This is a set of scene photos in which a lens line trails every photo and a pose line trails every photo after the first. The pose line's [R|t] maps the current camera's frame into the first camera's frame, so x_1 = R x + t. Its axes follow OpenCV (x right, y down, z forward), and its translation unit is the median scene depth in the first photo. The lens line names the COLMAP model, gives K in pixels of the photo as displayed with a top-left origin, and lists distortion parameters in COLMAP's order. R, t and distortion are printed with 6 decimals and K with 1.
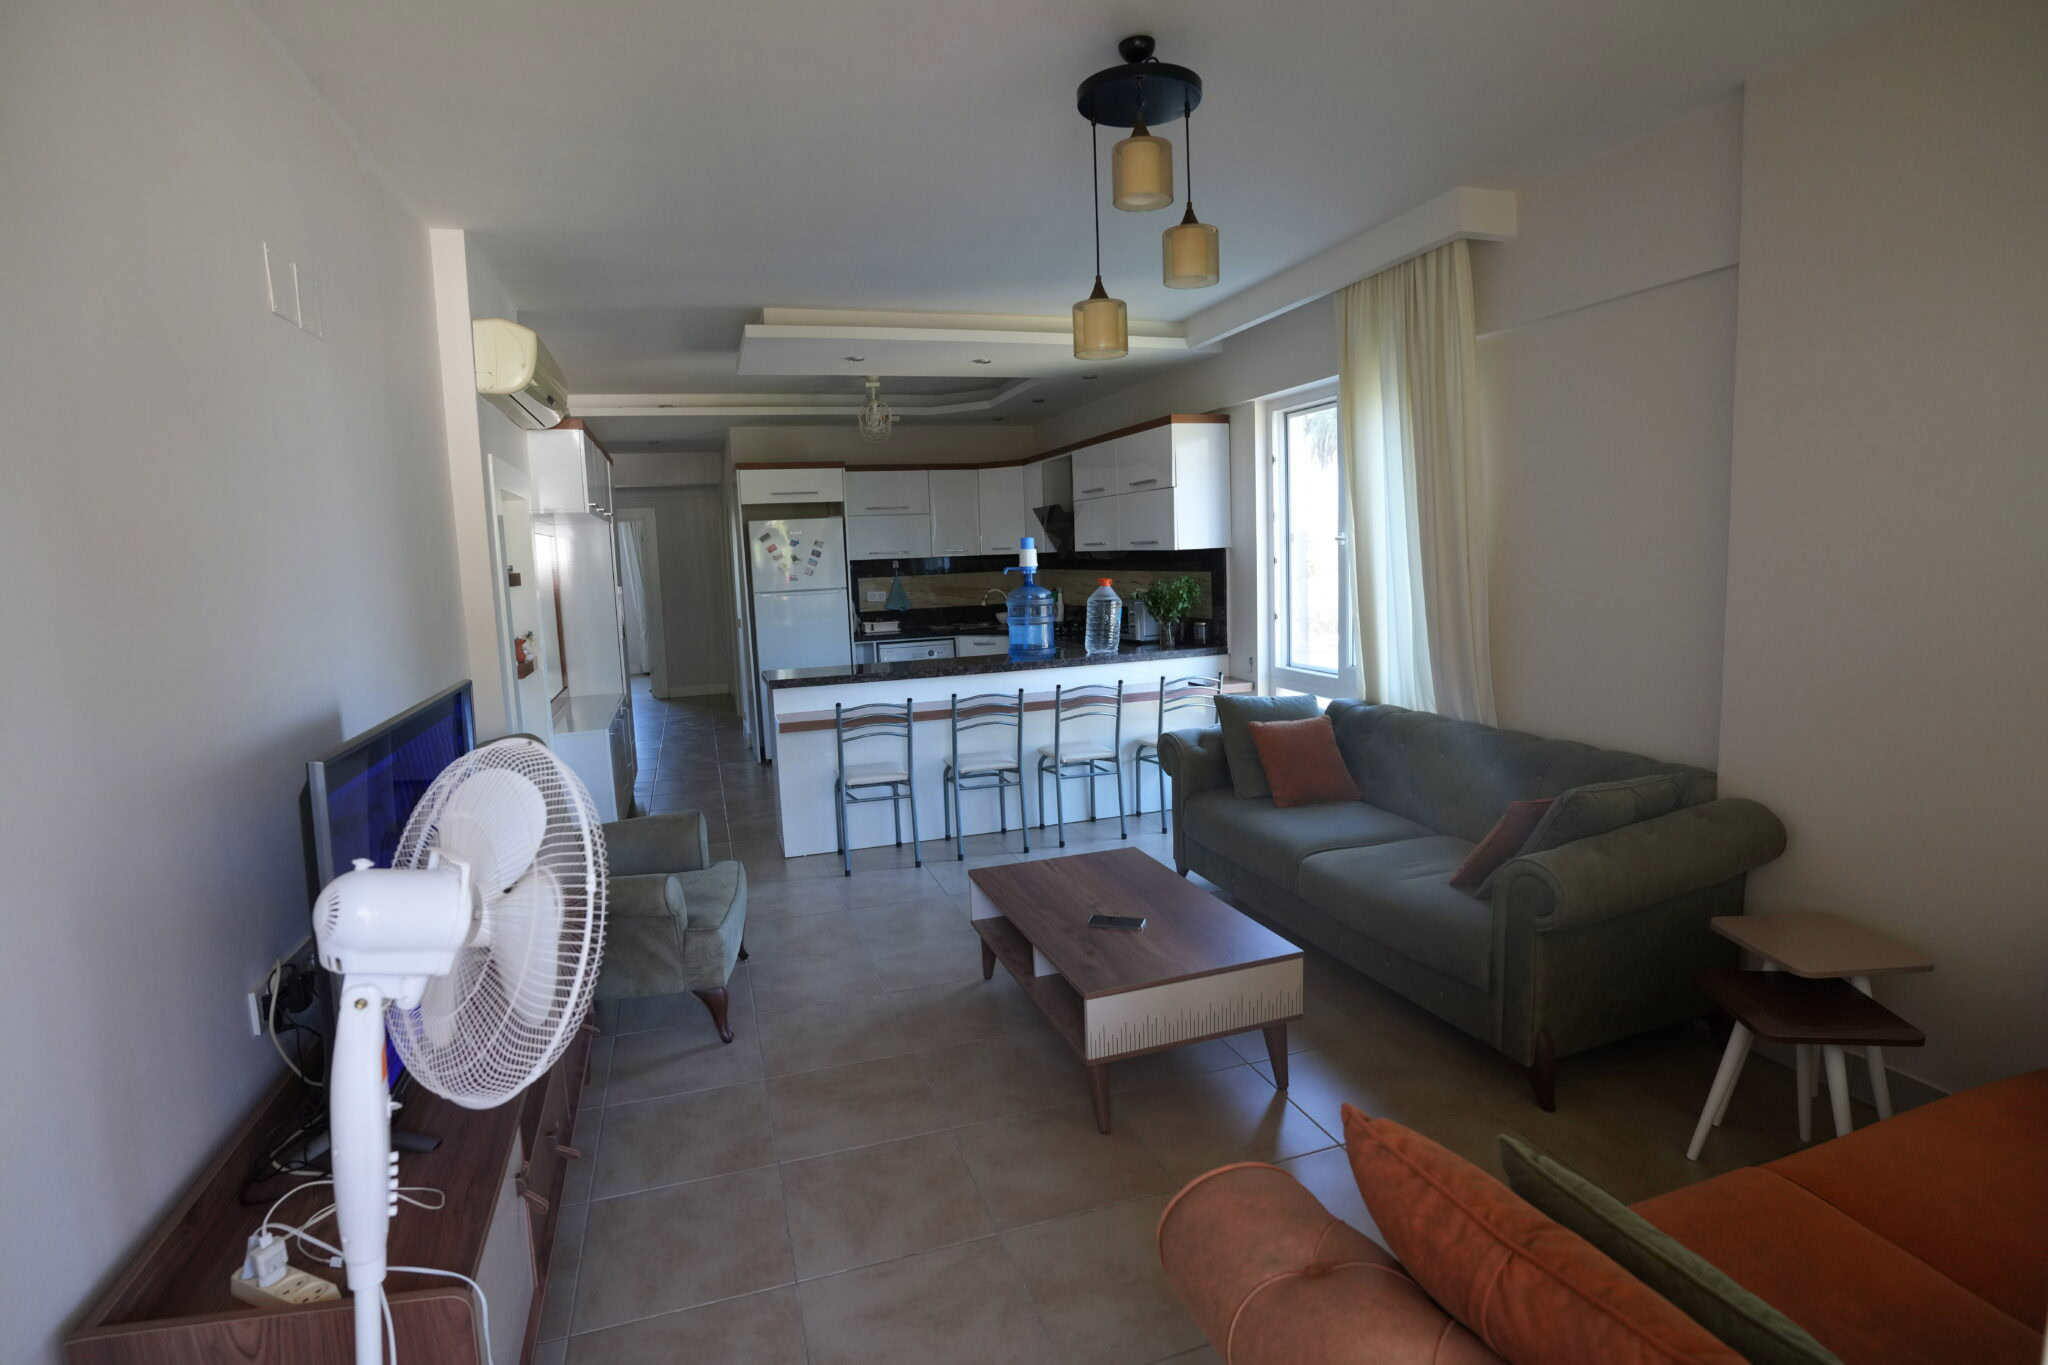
lens RADIAL K [[1002.1, 0, 1024.0], [0, 1002.1, 682.5], [0, 0, 1]] dist [-0.081755, 0.038154]
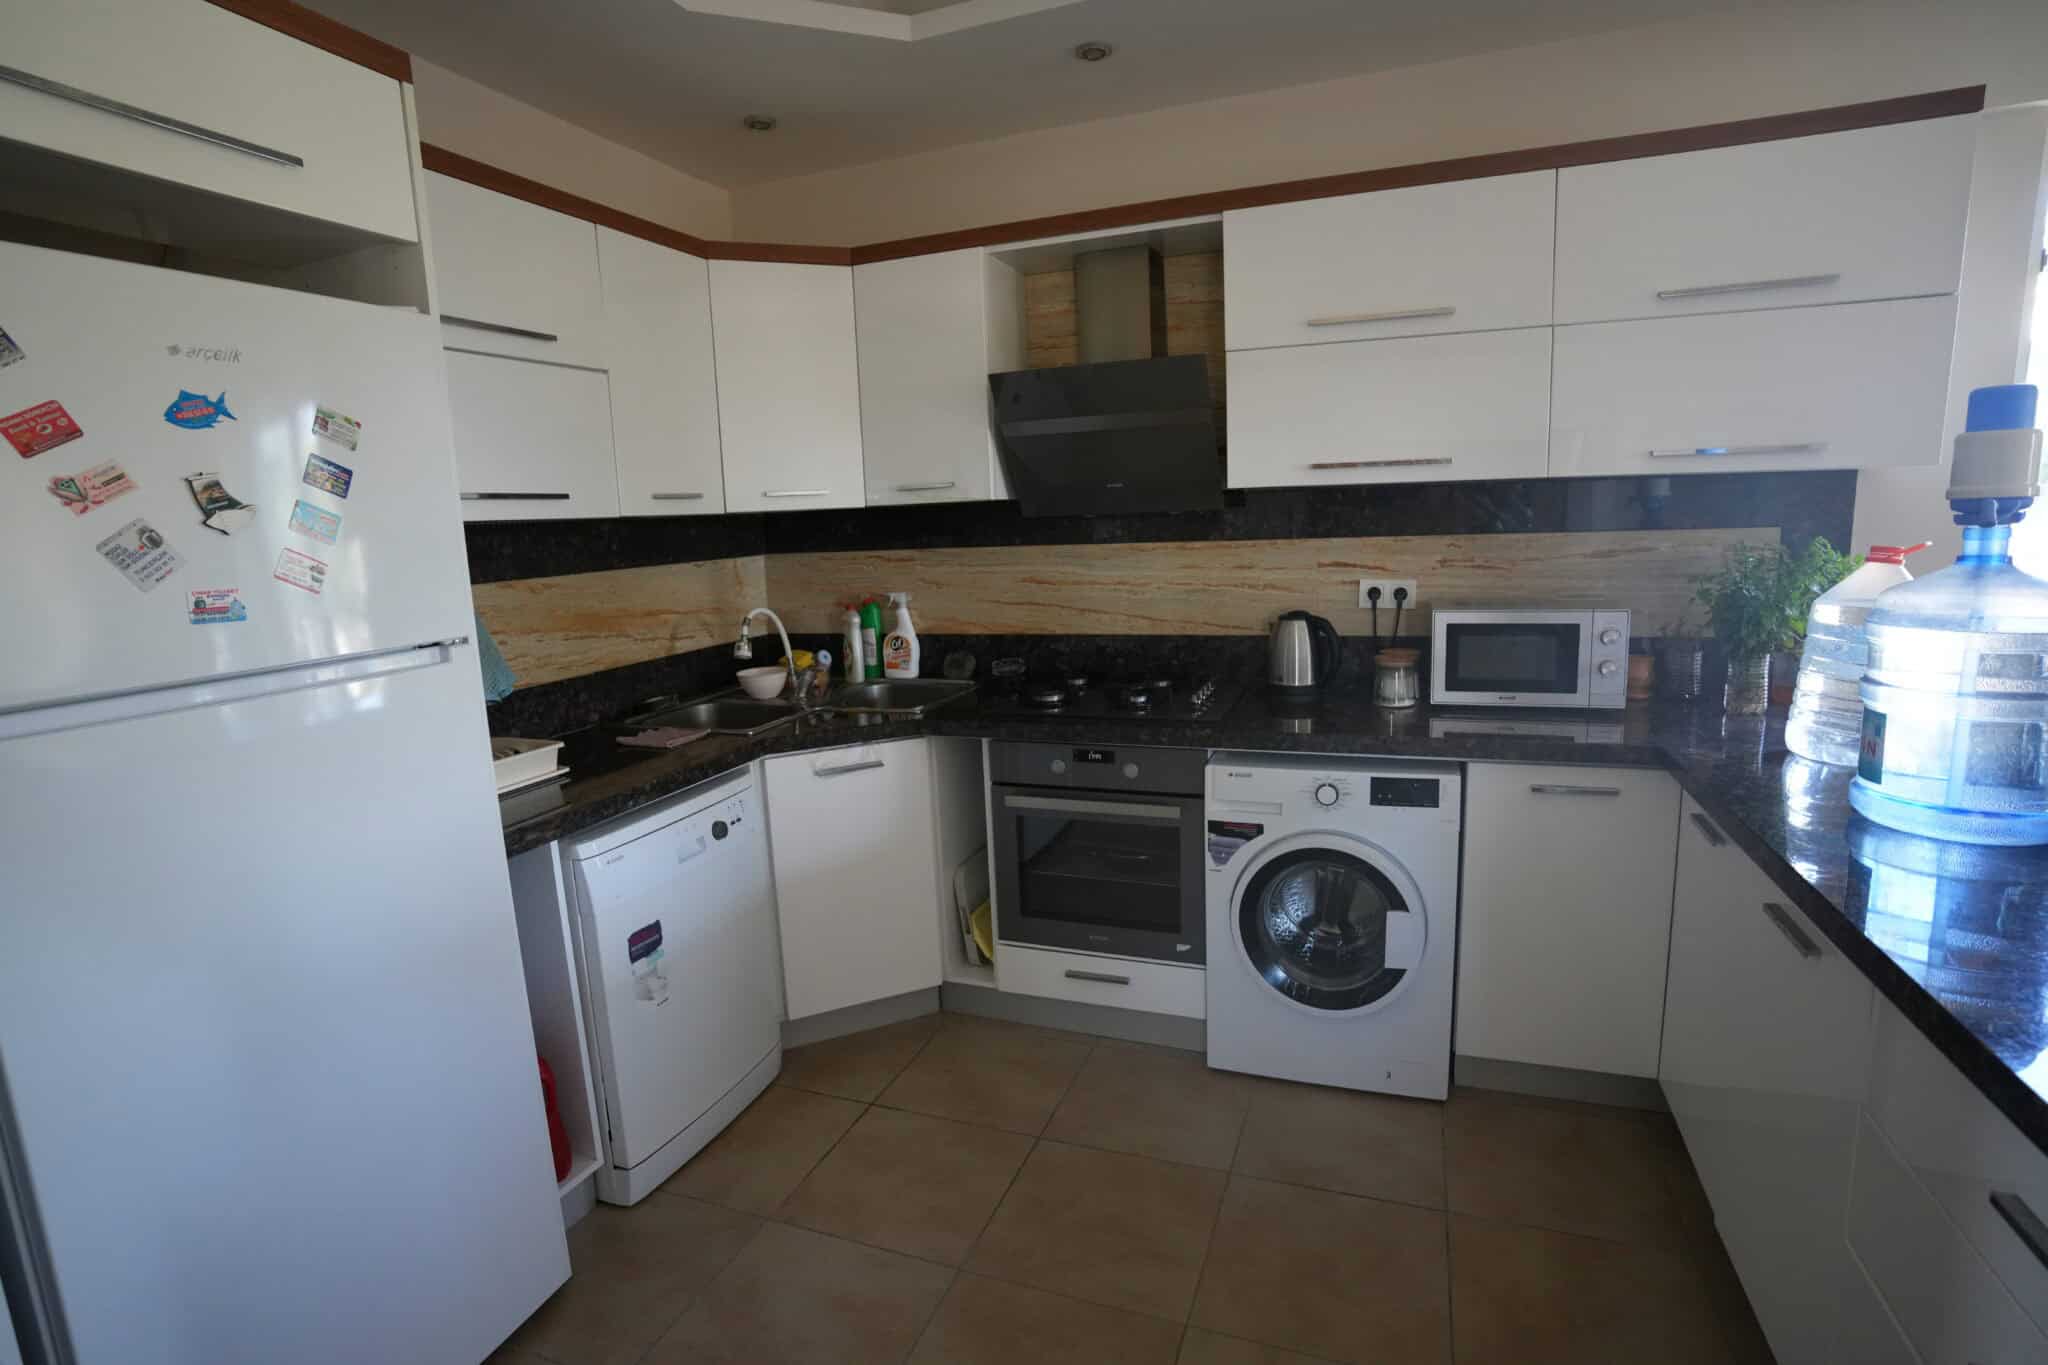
lens RADIAL K [[1002.1, 0, 1024.0], [0, 1002.1, 682.5], [0, 0, 1]] dist [-0.081755, 0.038154]
pose [[0.629870, -0.118508, 0.767606, -0.359415], [0.120205, 0.991257, 0.054401, -0.108888], [-0.767342, 0.058004, 0.638609, 1.018064]]
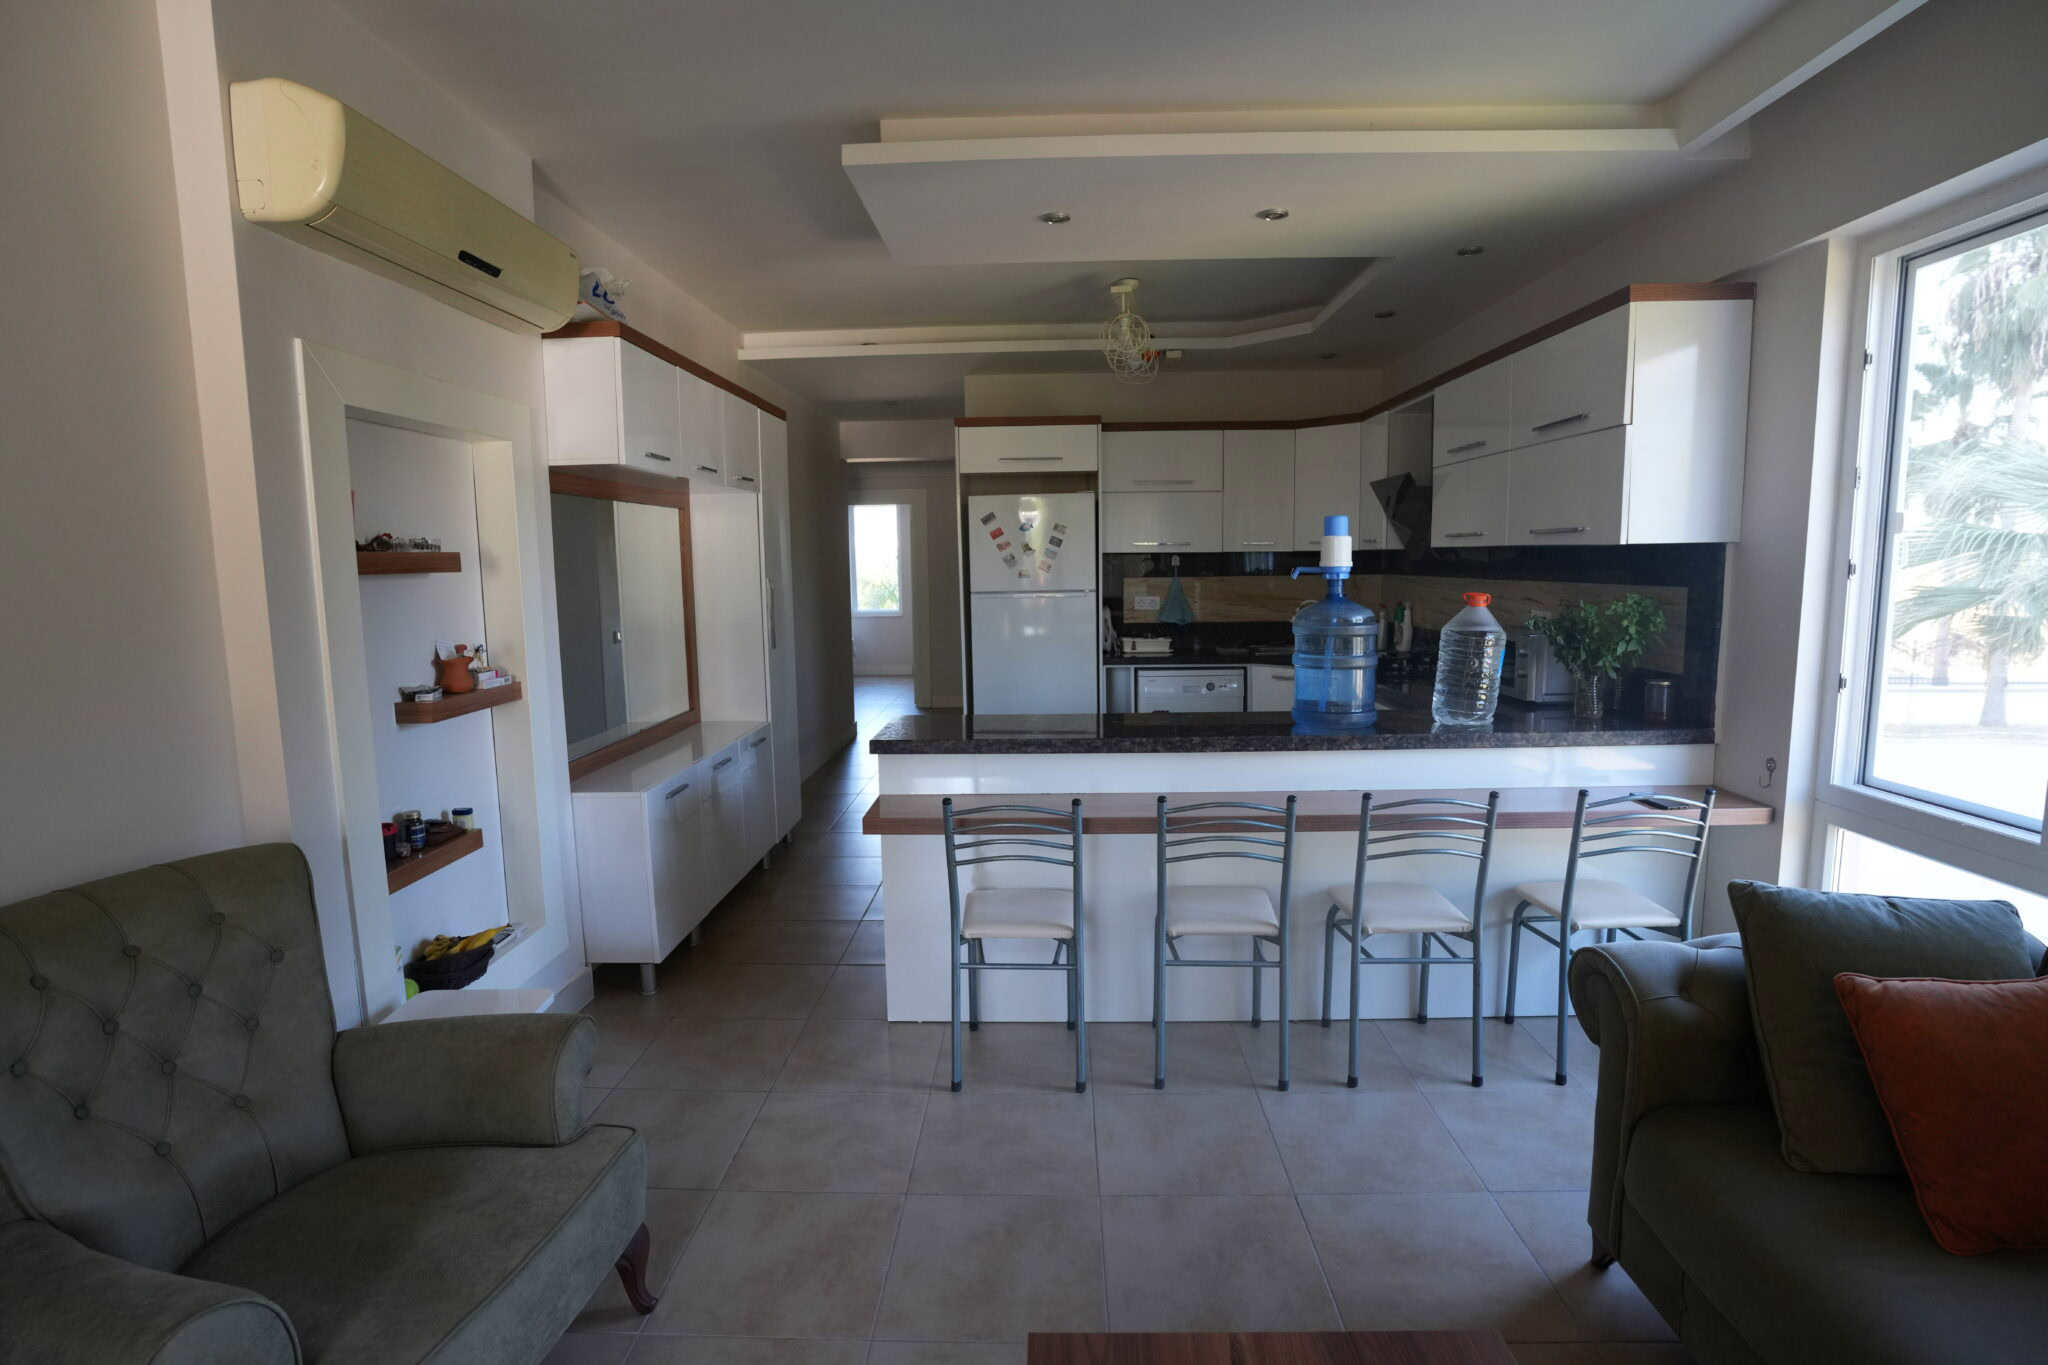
lens RADIAL K [[1002.1, 0, 1024.0], [0, 1002.1, 682.5], [0, 0, 1]] dist [-0.081755, 0.038154]
pose [[0.938209, 0.065328, -0.339848, 0.034100], [-0.065228, 0.997801, 0.011731, -0.044011], [0.339867, 0.011162, 0.940407, 0.398650]]
